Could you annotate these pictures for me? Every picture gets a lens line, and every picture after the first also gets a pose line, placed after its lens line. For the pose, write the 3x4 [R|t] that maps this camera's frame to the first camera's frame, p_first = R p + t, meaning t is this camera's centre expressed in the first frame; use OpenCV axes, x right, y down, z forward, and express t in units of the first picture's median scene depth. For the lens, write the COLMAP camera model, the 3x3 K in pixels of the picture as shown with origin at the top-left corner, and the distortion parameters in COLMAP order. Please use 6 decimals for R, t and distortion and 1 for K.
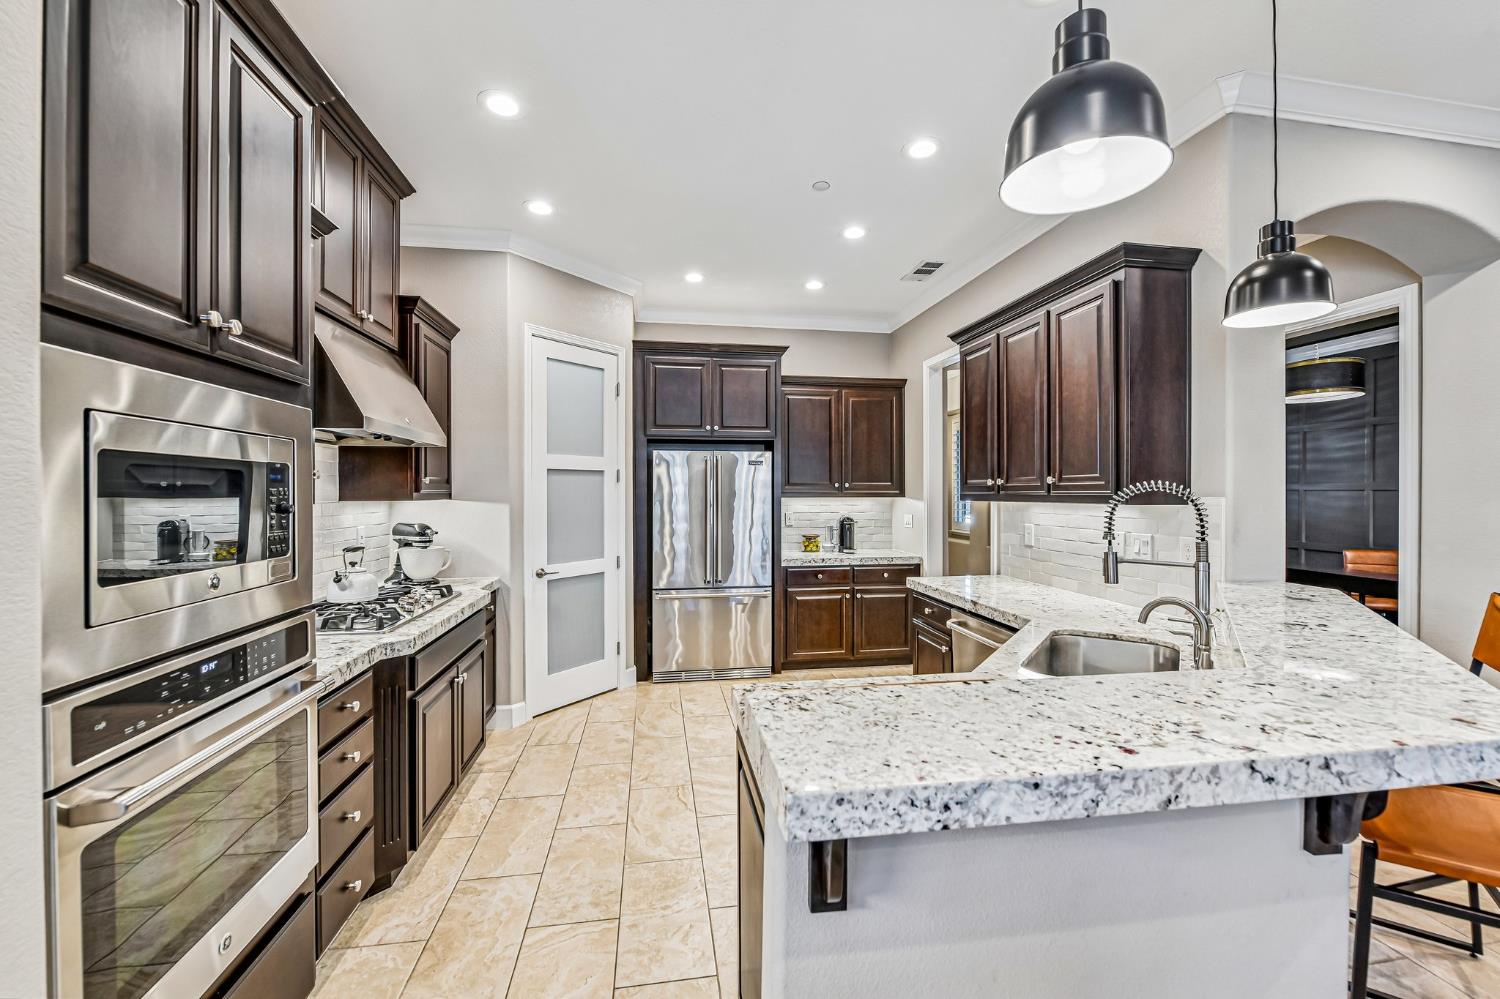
lens RADIAL K [[606.4, 0, 771.6], [0, 606.4, 490.9], [0, 0, 1]] dist [-0.008119, -0.000801]
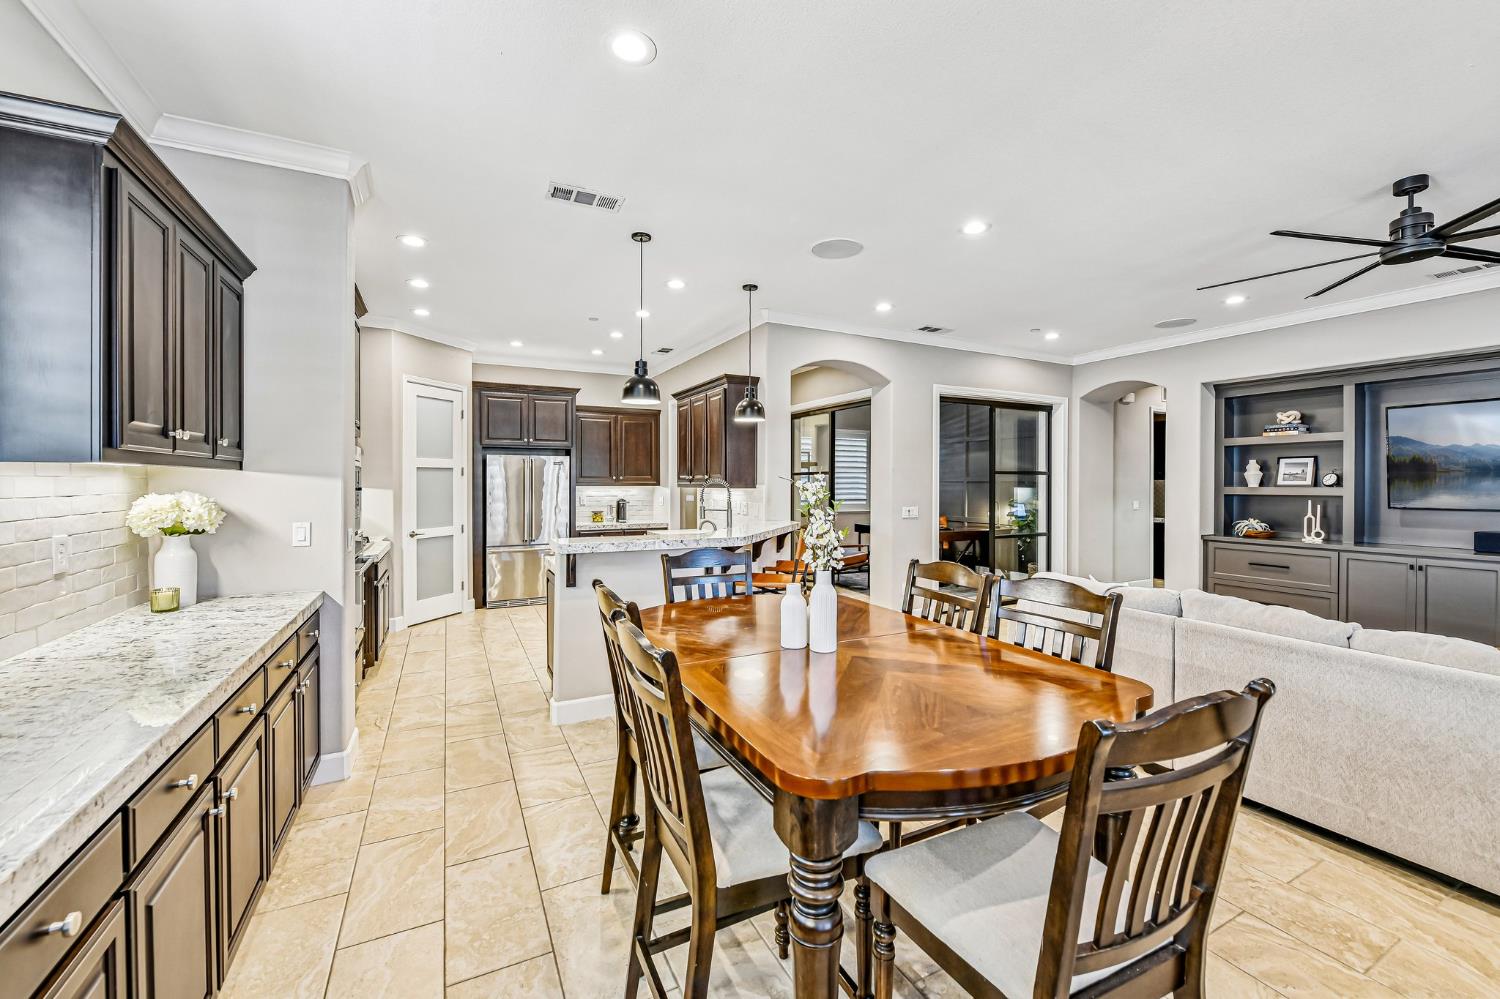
lens RADIAL K [[606.4, 0, 758.4], [0, 606.4, 483.0], [0, 0, 1]] dist [-0.008119, -0.000801]
pose [[0.959885, 0.001169, 0.280393, 0.032351], [-0.002169, 0.999992, 0.003258, -0.002771], [-0.280387, -0.003735, 0.959880, -0.663077]]
